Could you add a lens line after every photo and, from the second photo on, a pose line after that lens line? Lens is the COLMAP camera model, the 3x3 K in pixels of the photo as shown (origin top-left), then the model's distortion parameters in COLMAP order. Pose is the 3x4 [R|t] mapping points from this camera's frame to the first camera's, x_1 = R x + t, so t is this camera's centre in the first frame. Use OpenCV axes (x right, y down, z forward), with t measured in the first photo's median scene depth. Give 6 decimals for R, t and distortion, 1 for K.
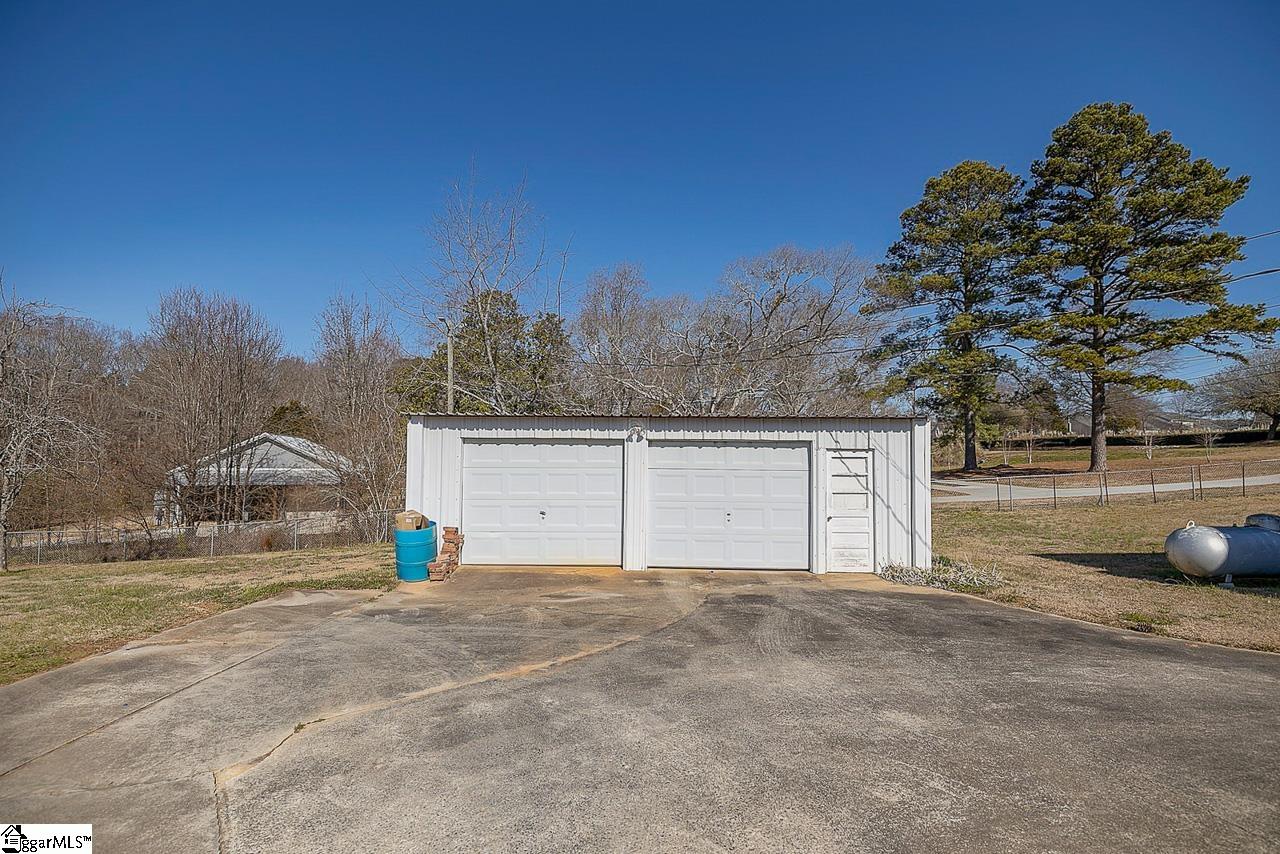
lens RADIAL K [[537.9, 0, 632.9], [0, 537.9, 433.8], [0, 0, 1]] dist [0.000417, -0.000119]
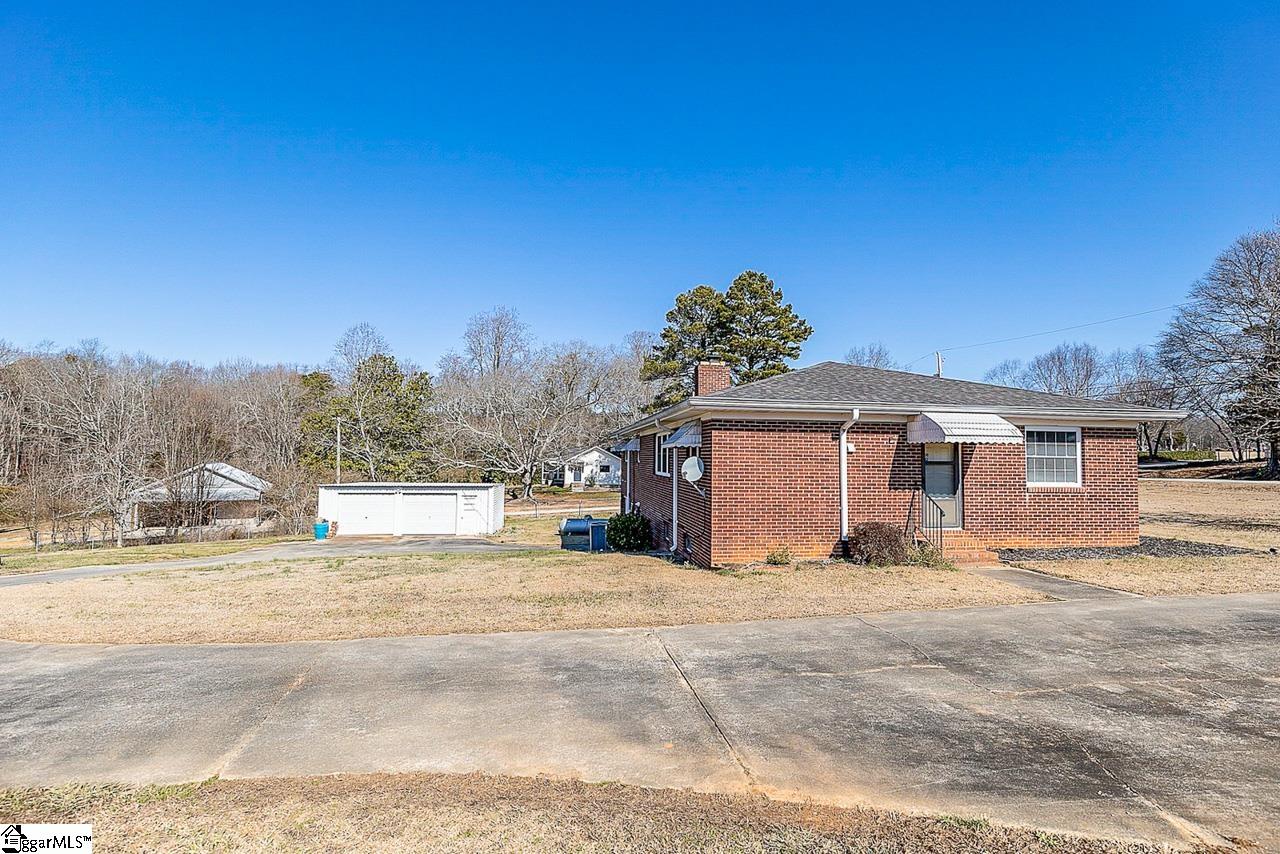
lens RADIAL K [[566.9, 0, 640.5], [0, 566.9, 453.2], [0, 0, 1]] dist [0.001891, -0.000088]
pose [[0.989559, 0.006663, 0.143974, 0.383020], [-0.011276, 0.999448, 0.031247, -0.139911], [-0.143686, -0.032544, 0.989088, -1.010277]]
